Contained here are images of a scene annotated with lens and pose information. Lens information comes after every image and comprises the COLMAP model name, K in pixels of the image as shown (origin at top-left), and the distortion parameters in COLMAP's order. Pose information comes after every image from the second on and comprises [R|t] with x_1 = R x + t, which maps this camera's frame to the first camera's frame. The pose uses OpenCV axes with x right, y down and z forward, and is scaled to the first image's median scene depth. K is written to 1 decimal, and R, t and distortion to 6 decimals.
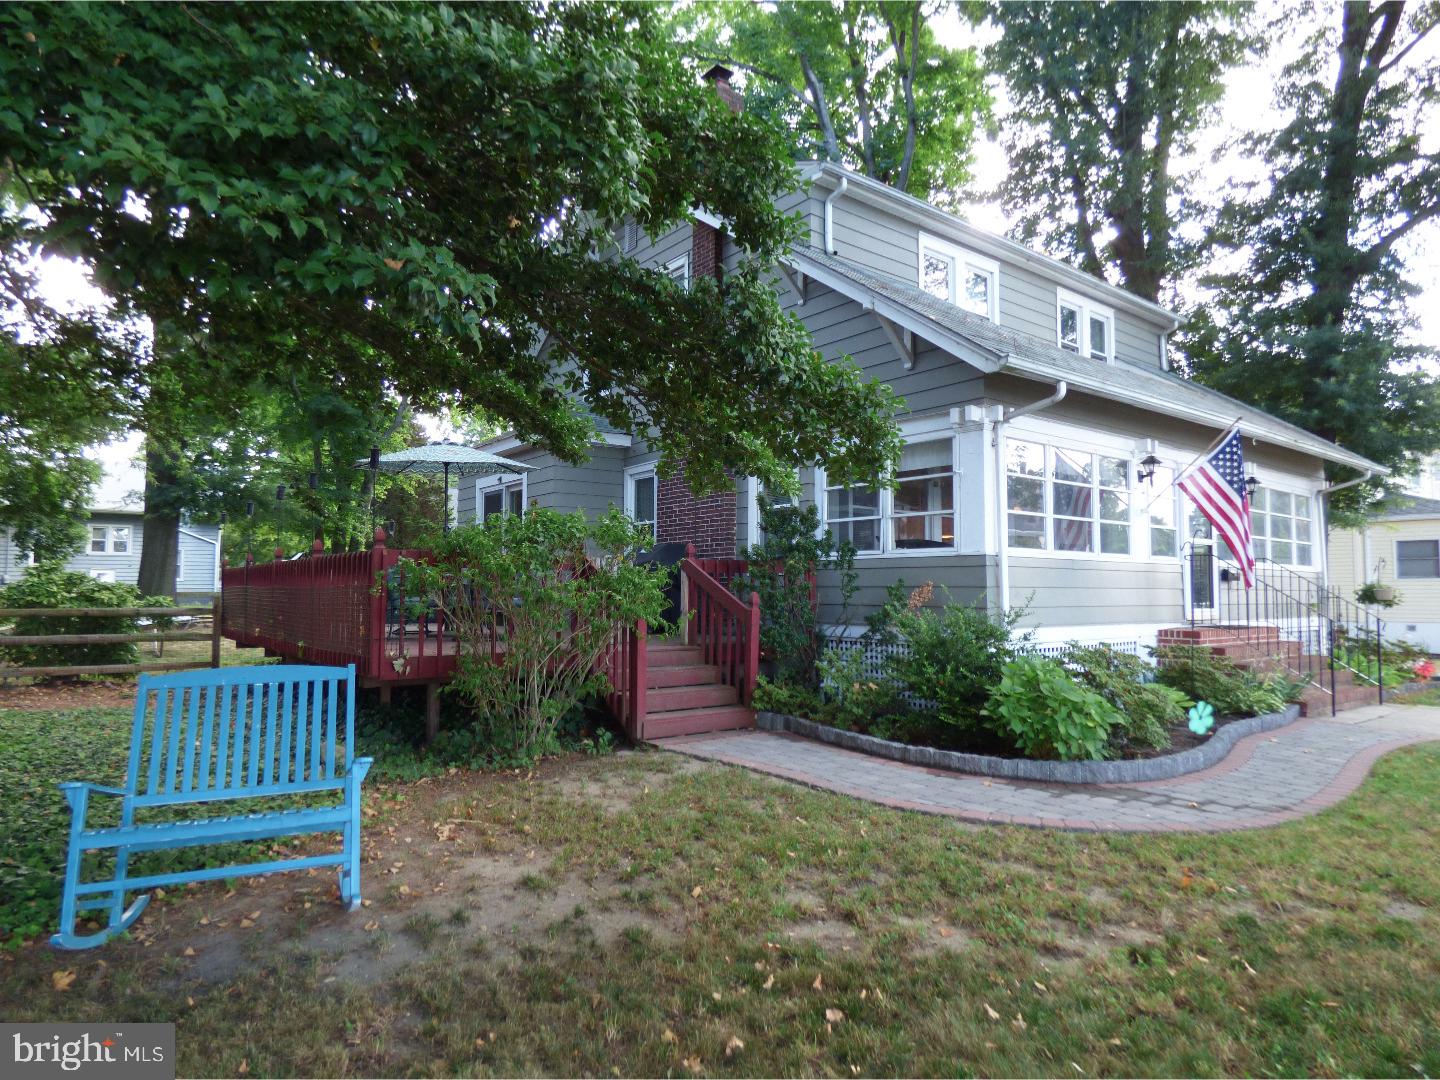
lens RADIAL K [[850.5, 0, 719.5], [0, 850.5, 538.3], [0, 0, 1]] dist [-0.000856, -0.000107]
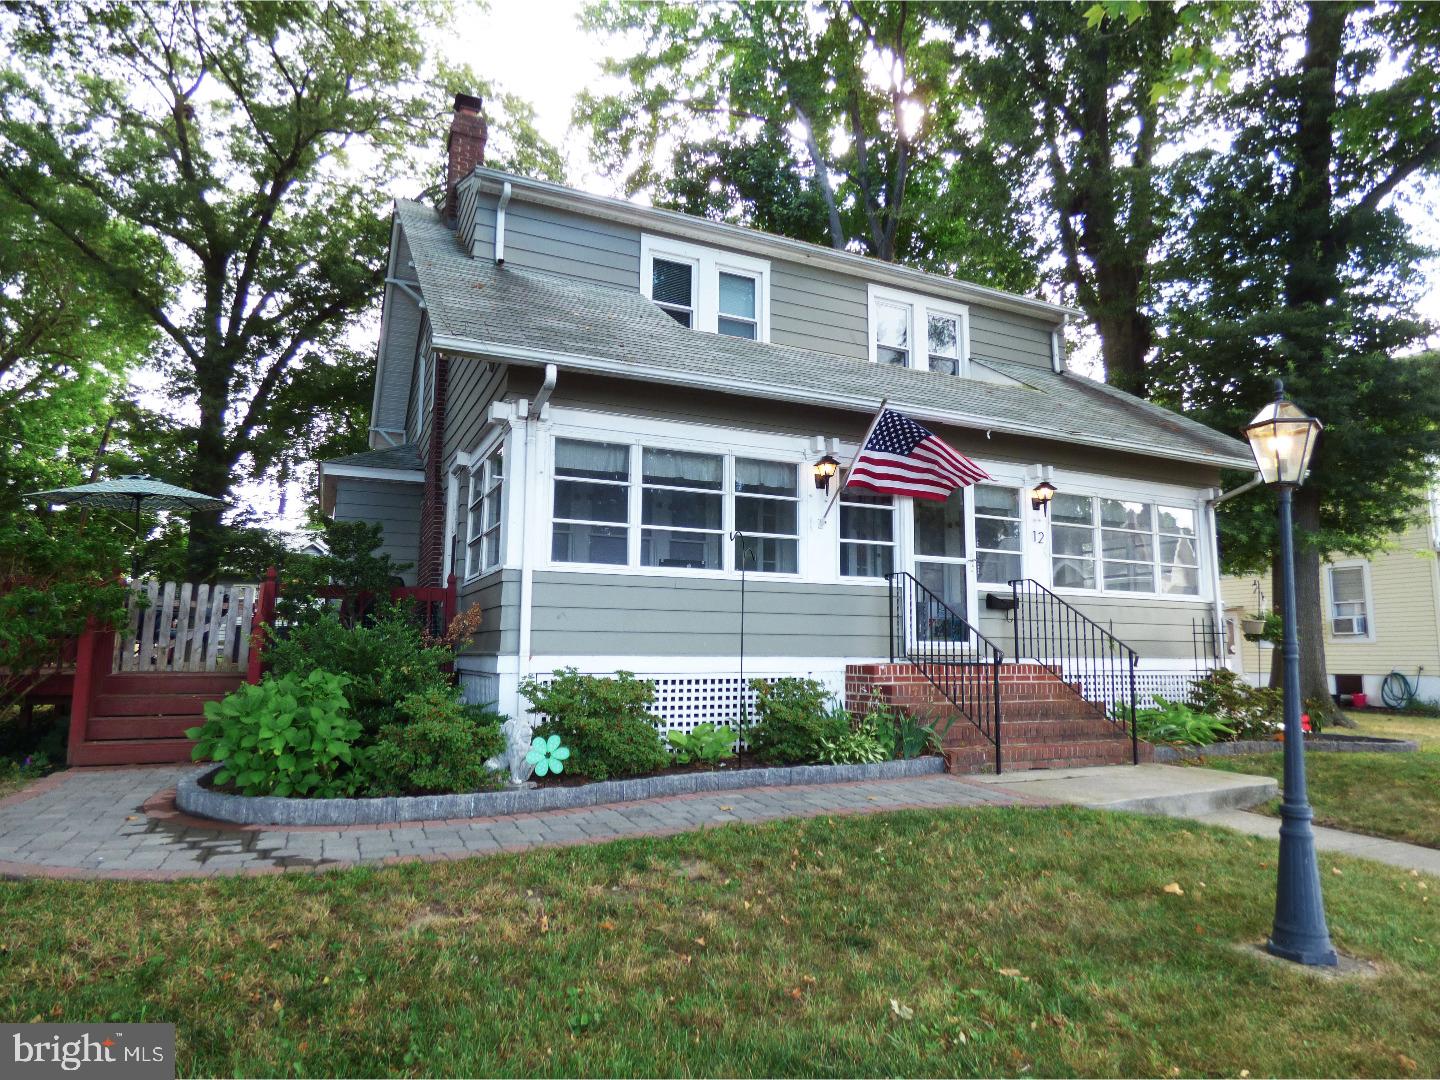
lens RADIAL K [[850.5, 0, 716.6], [0, 850.5, 545.1], [0, 0, 1]] dist [-0.000856, -0.000107]
pose [[0.975789, -0.027342, -0.216999, 0.567476], [0.013174, 0.997701, -0.066472, 0.044194], [0.218318, 0.062004, 0.973906, 0.156015]]
